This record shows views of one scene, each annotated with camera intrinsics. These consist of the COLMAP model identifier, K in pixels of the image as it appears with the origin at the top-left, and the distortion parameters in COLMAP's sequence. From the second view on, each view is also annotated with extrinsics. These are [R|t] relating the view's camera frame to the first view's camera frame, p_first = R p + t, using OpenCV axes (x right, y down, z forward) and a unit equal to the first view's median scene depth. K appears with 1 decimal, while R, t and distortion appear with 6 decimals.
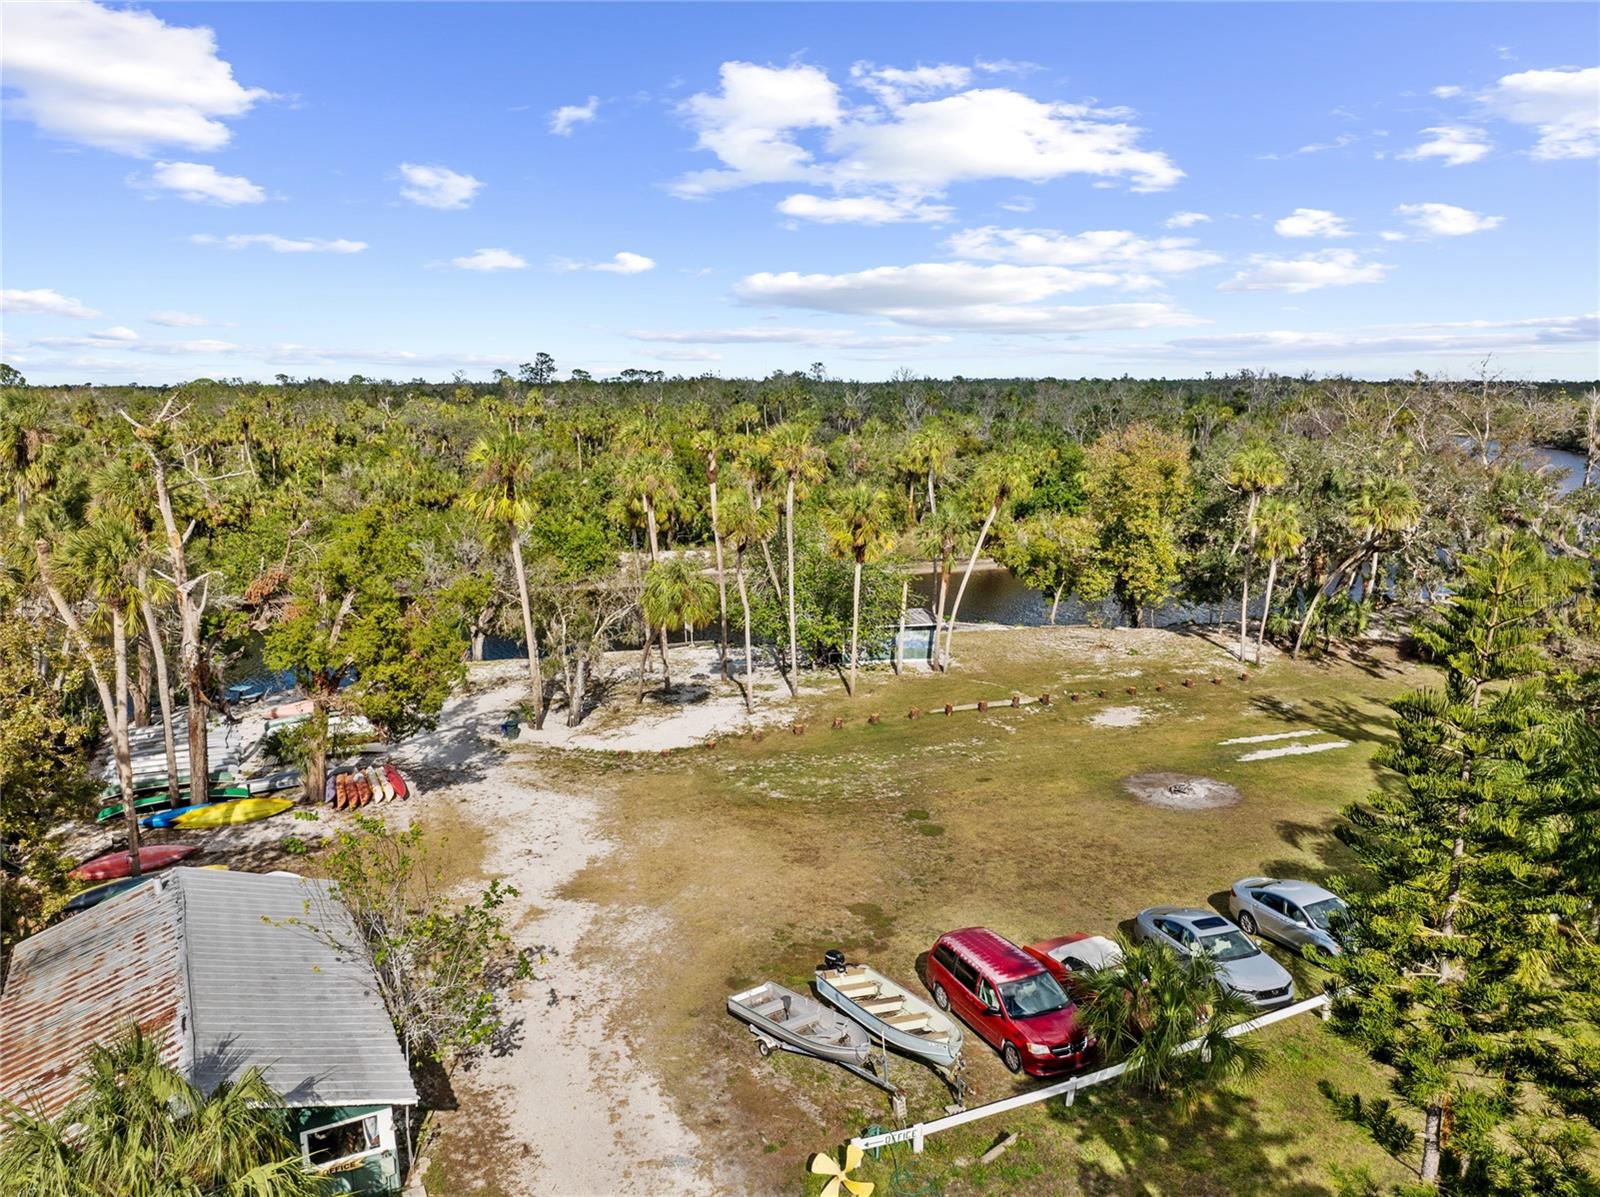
lens RADIAL K [[1136.9, 0, 800.0], [0, 1136.9, 598.5], [0, 0, 1]] dist [-0.048251, 0.003570]
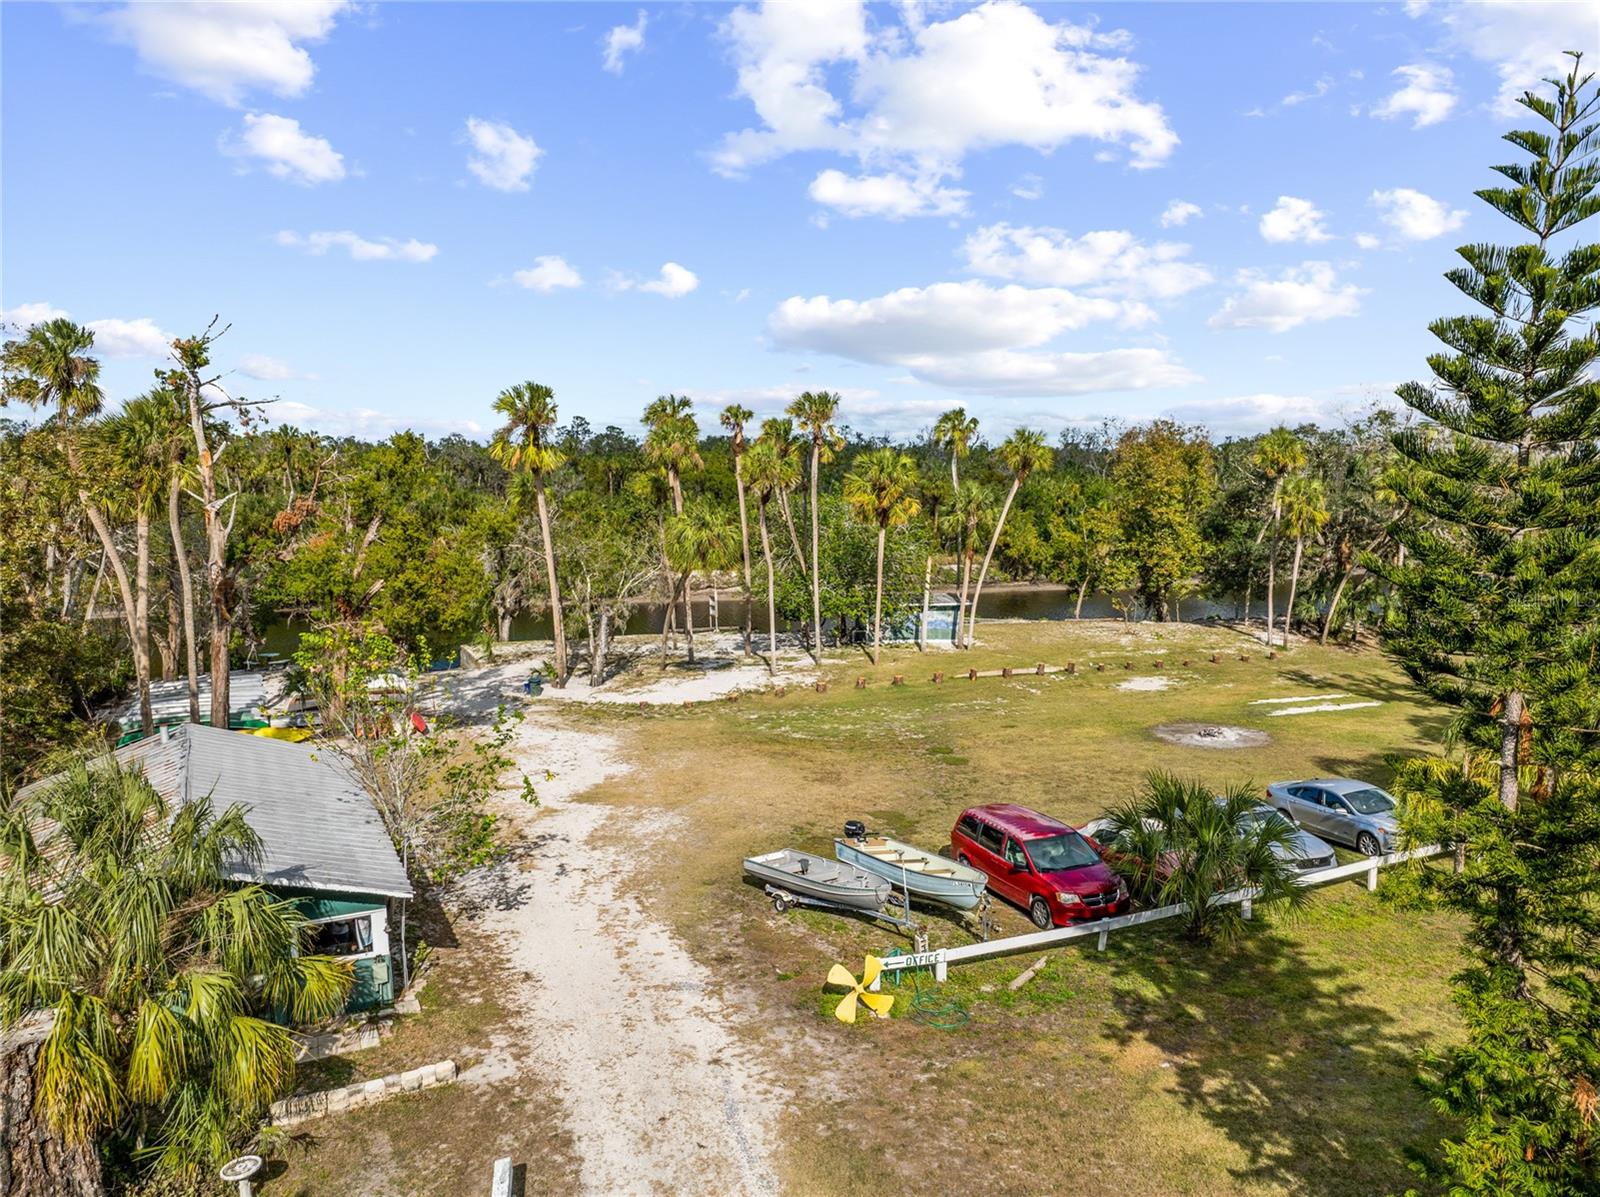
lens RADIAL K [[1115.4, 0, 800.0], [0, 1115.4, 598.5], [0, 0, 1]] dist [-0.047131, 0.003465]
pose [[0.999684, 0.005801, -0.024442, 0.003203], [-0.007355, 0.997922, -0.064012, 0.096554], [0.024020, 0.064171, 0.997650, 0.020819]]
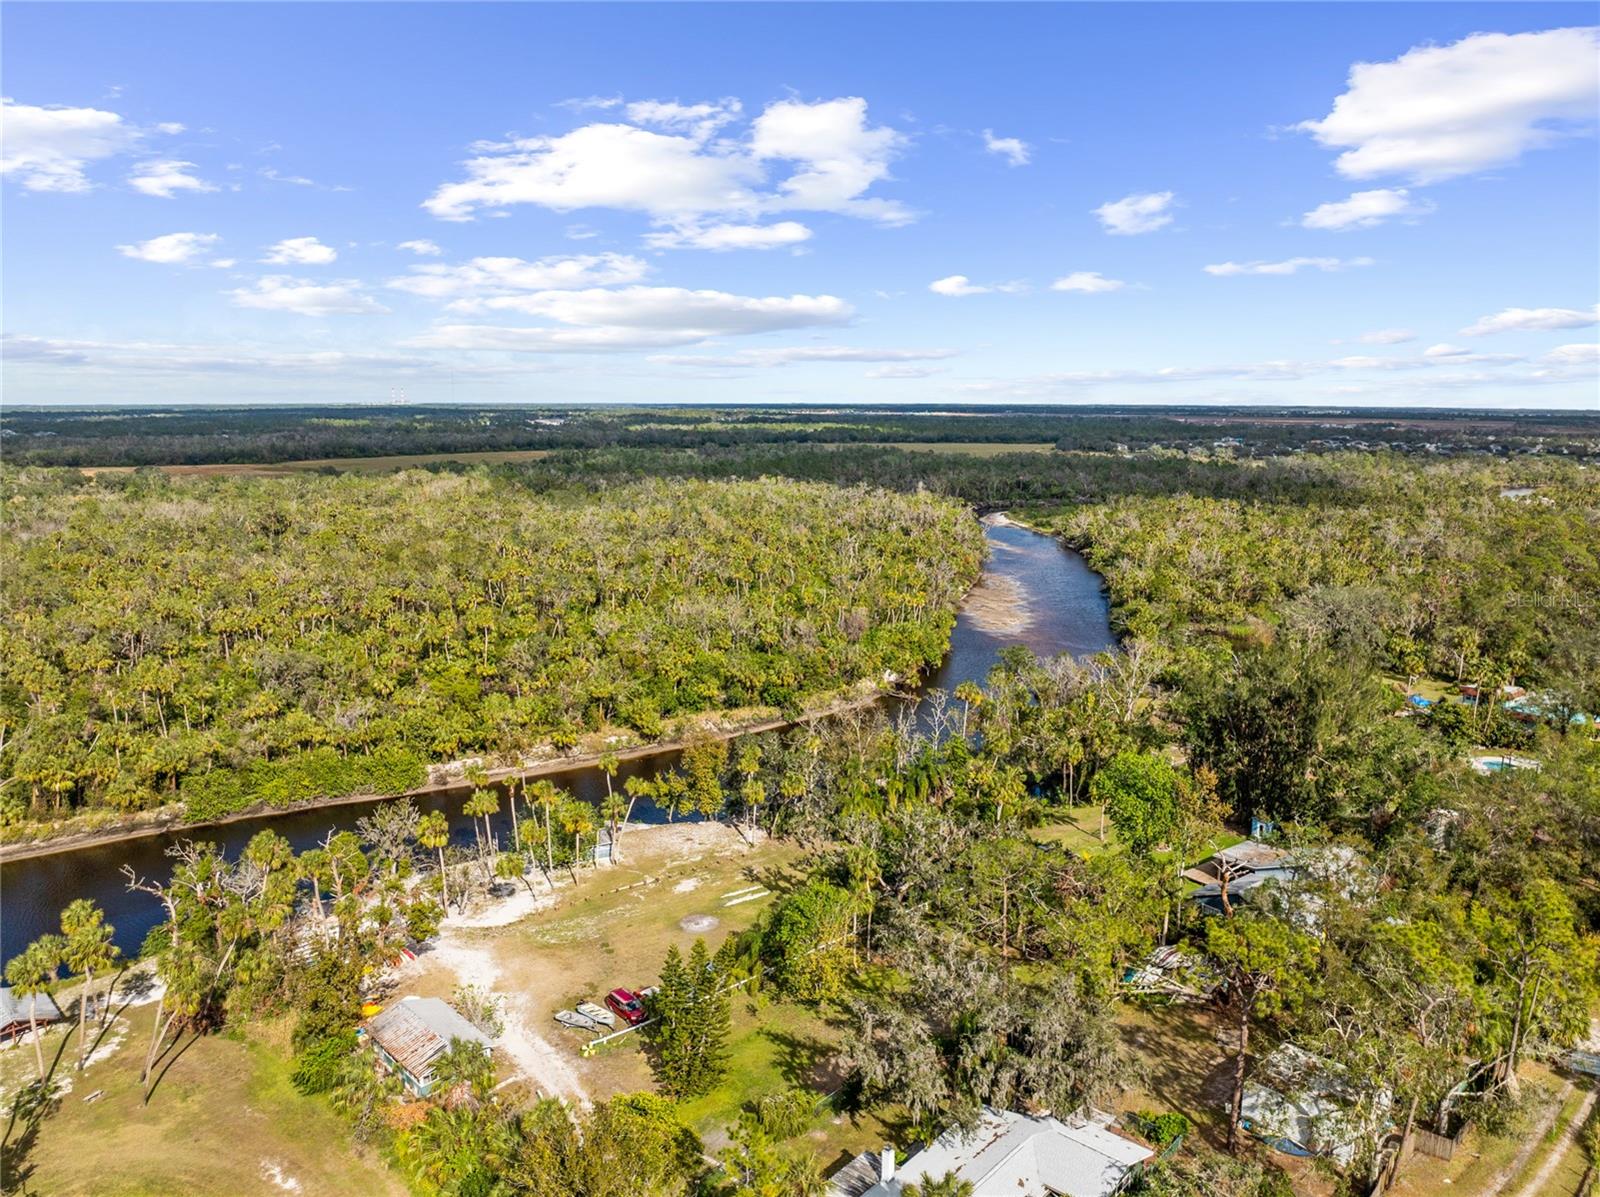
lens RADIAL K [[1099.6, 0, 800.0], [0, 1099.6, 598.5], [0, 0, 1]] dist [0.003045, -0.005504]
pose [[0.962782, -0.034061, 0.268126, -0.109969], [0.037799, 0.999247, -0.008790, -0.511080], [-0.267625, 0.018598, 0.963344, -1.458141]]
